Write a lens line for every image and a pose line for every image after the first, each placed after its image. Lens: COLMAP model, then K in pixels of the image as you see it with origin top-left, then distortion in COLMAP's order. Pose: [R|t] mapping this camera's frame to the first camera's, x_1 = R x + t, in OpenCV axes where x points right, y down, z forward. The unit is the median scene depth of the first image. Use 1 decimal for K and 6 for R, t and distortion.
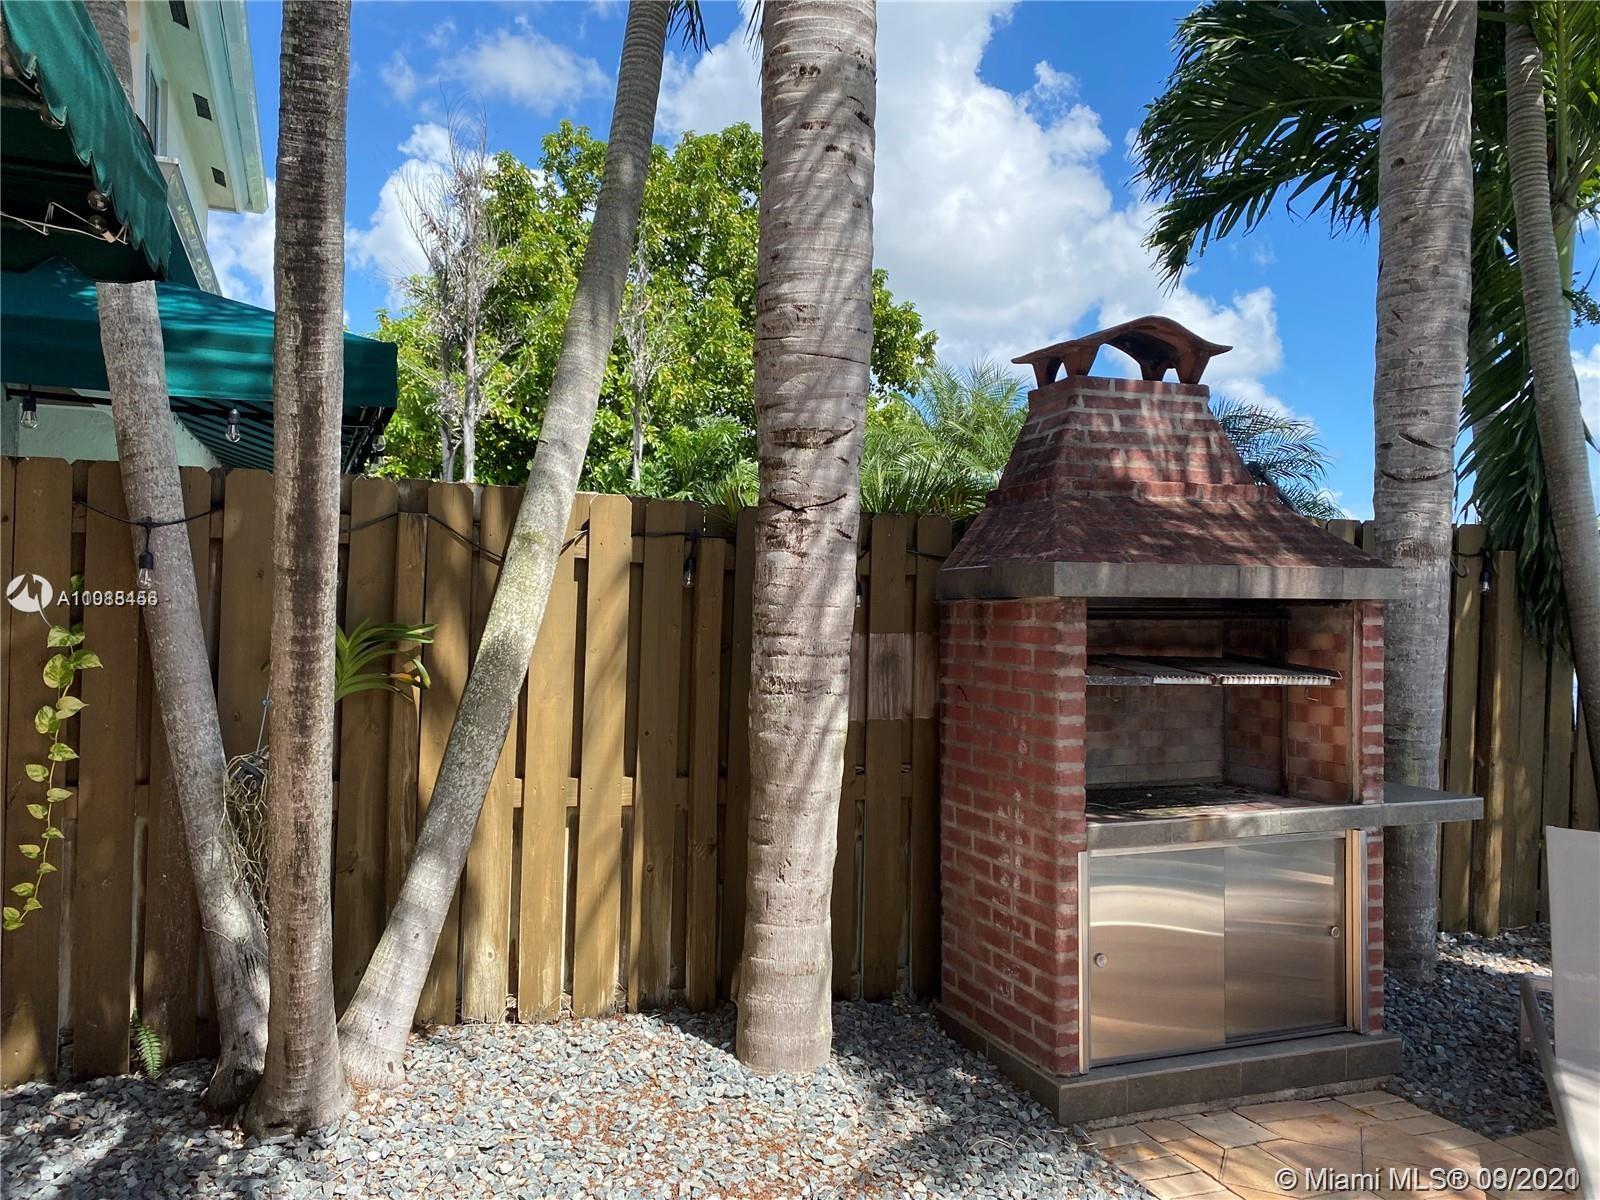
lens RADIAL K [[1208.9, 0, 796.0], [0, 1208.9, 594.1], [0, 0, 1]] dist [0.046088, -0.052229]
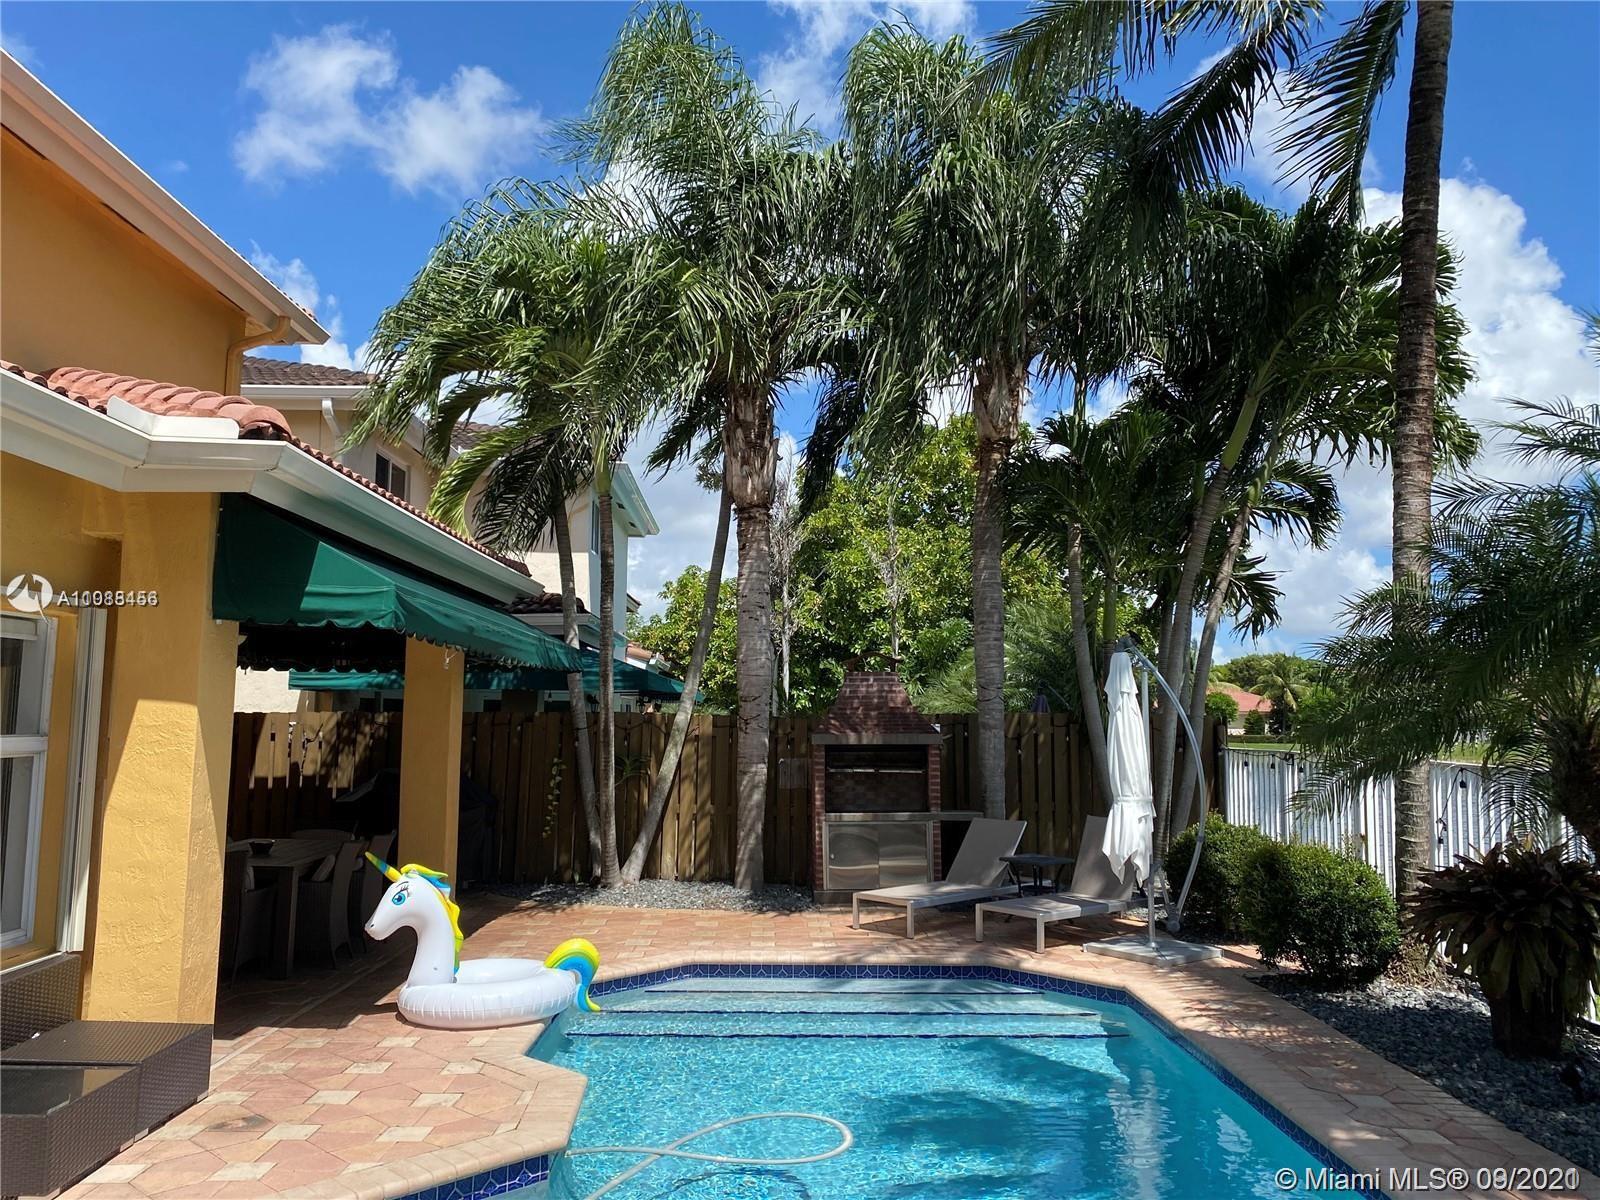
lens RADIAL K [[1208.9, 0, 772.4], [0, 1208.9, 577.6], [0, 0, 1]] dist [0.046088, -0.052229]
pose [[0.933686, -0.067254, -0.351720, 1.155916], [0.016869, 0.989375, -0.144402, 0.023903], [0.357695, 0.128893, 0.924900, -1.930617]]
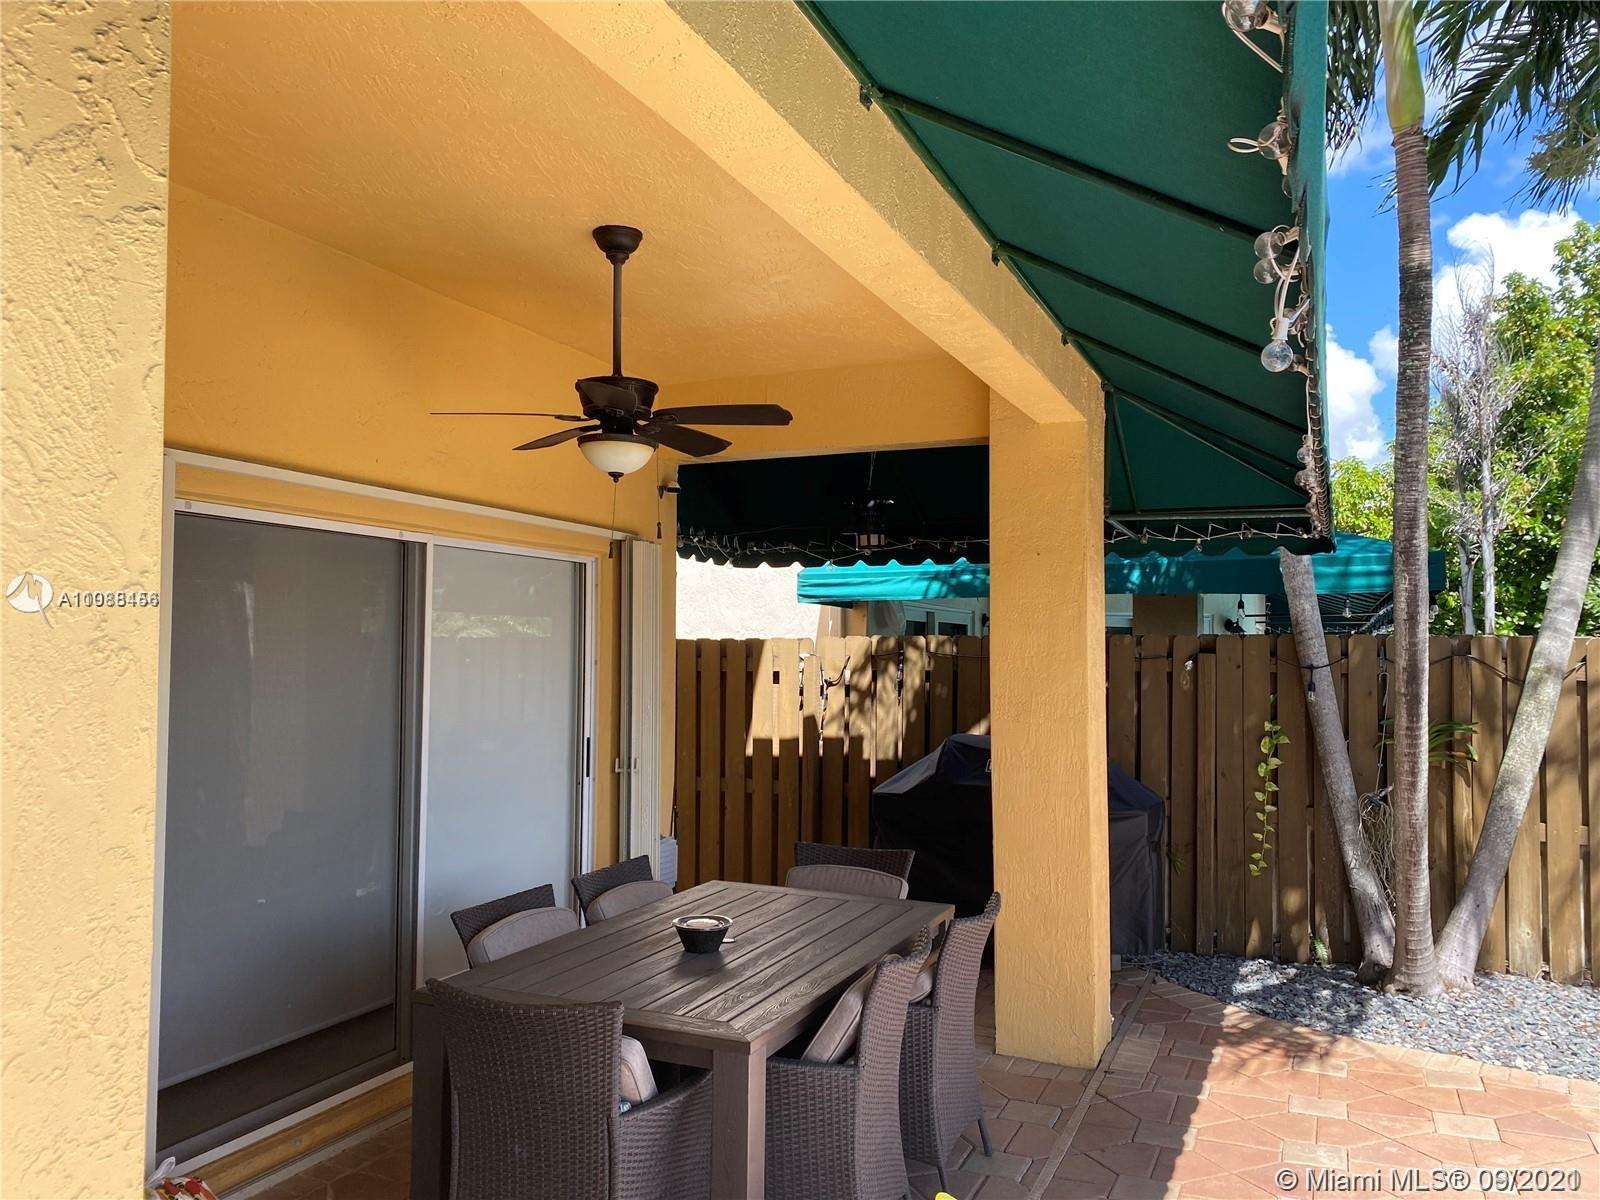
lens RADIAL K [[1208.9, 0, 807.9], [0, 1208.9, 610.1], [0, 0, 1]] dist [0.046088, -0.052229]
pose [[0.716143, -0.054746, -0.695803, 0.196433], [0.004502, 0.997261, -0.073831, -0.008858], [0.697939, 0.049741, 0.714428, -0.771390]]
